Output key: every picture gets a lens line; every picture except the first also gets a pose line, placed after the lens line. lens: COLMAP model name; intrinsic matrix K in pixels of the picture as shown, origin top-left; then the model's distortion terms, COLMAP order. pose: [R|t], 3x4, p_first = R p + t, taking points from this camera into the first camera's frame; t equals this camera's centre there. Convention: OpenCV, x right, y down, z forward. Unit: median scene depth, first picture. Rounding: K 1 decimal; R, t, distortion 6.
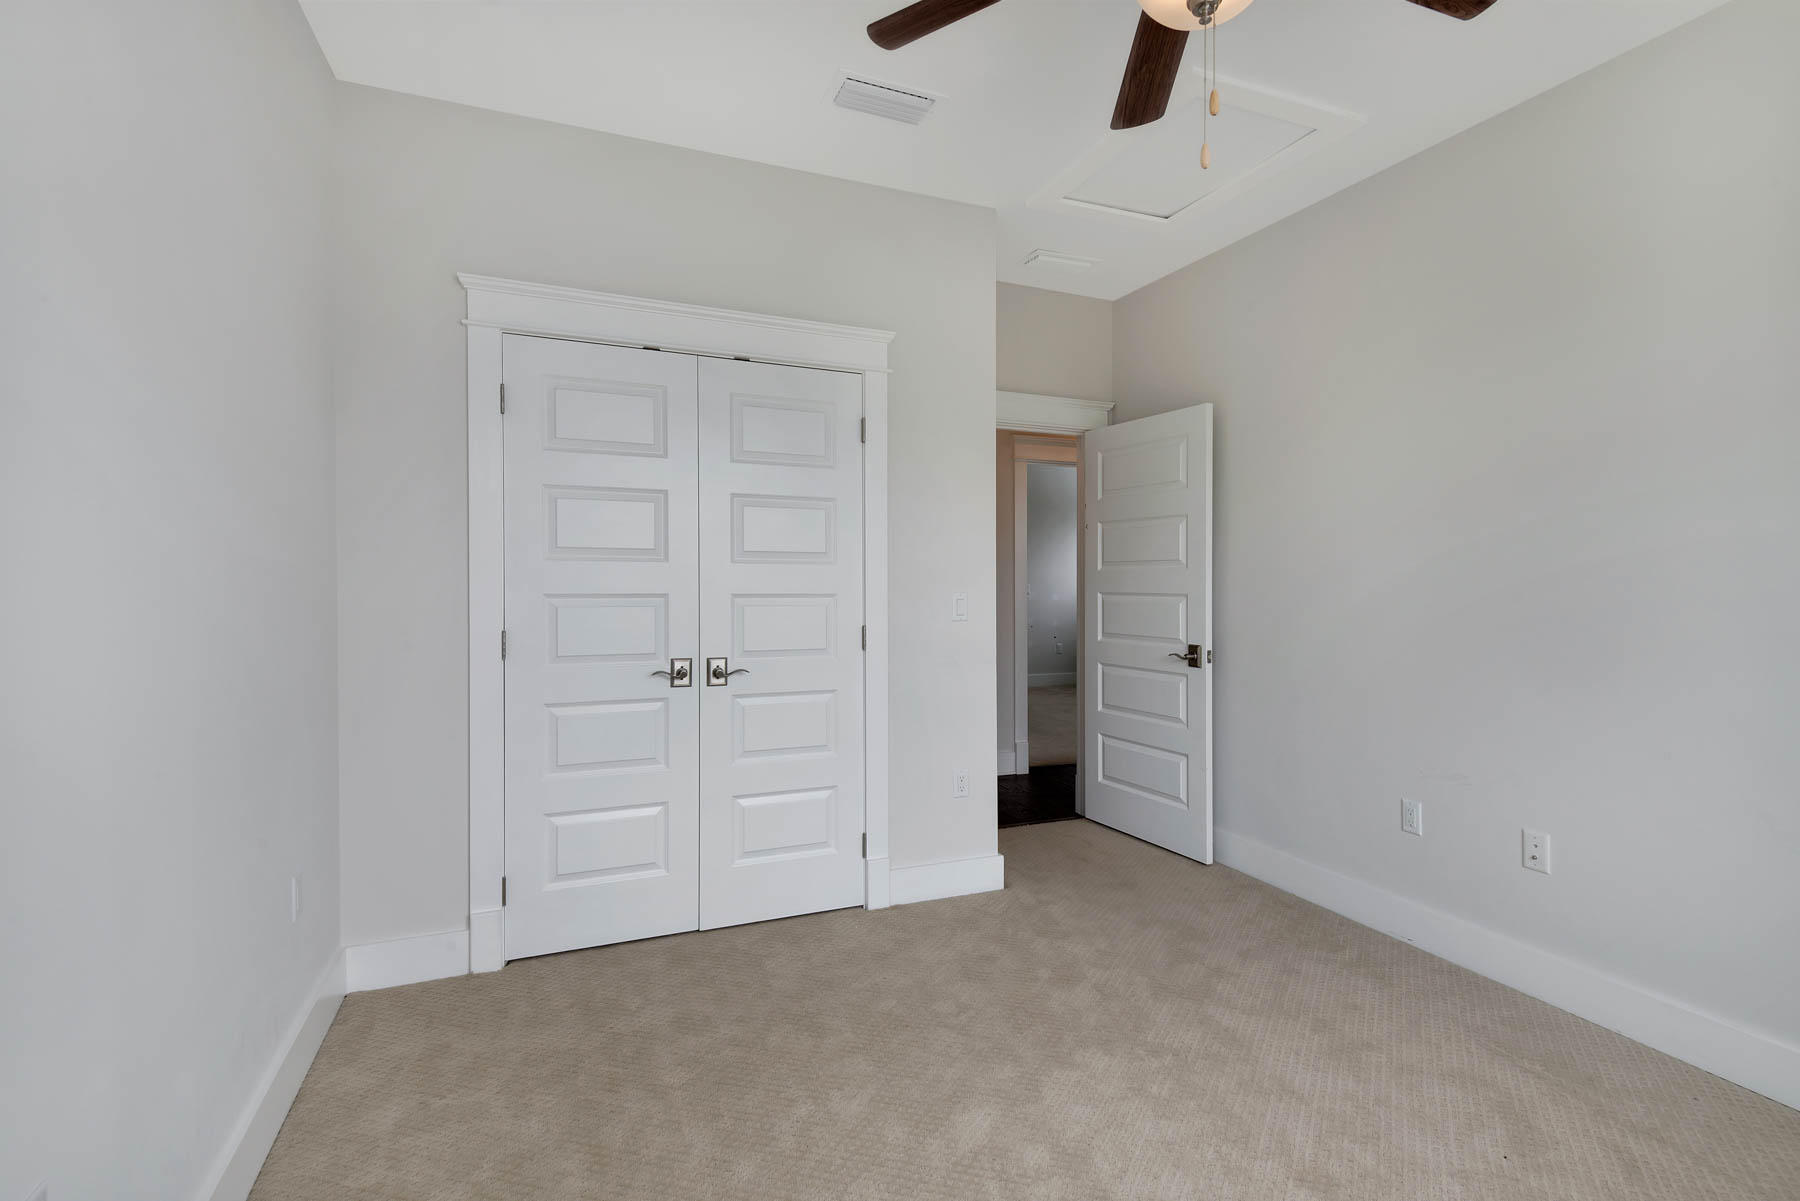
lens RADIAL K [[829.7, 0, 902.9], [0, 829.7, 594.6], [0, 0, 1]] dist [-0.001058, -0.000136]
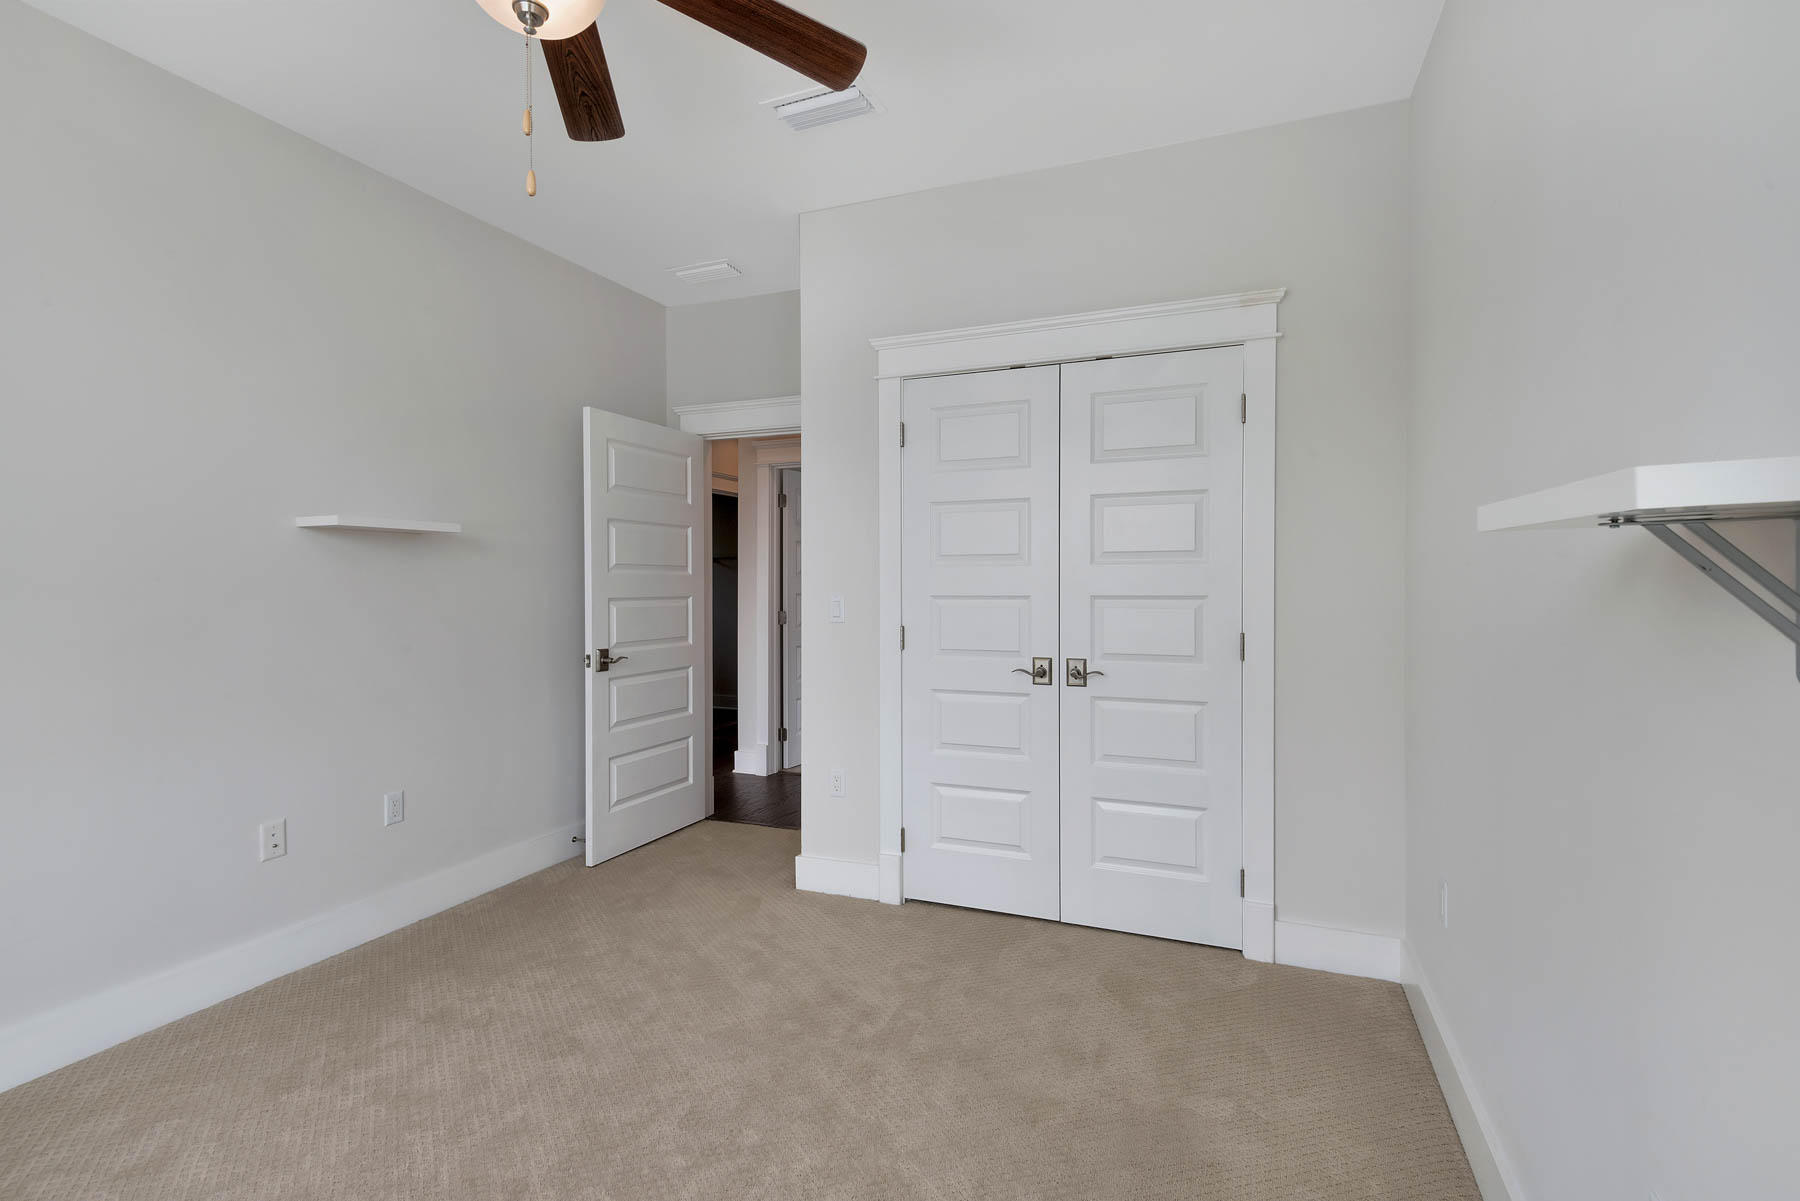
lens RADIAL K [[829.7, 0, 904.4], [0, 829.7, 601.7], [0, 0, 1]] dist [-0.001058, -0.000136]
pose [[0.691350, 0.004465, -0.722506, 0.367734], [0.000787, 0.999976, 0.006933, -0.000684], [0.722519, -0.005362, 0.691330, 0.151010]]
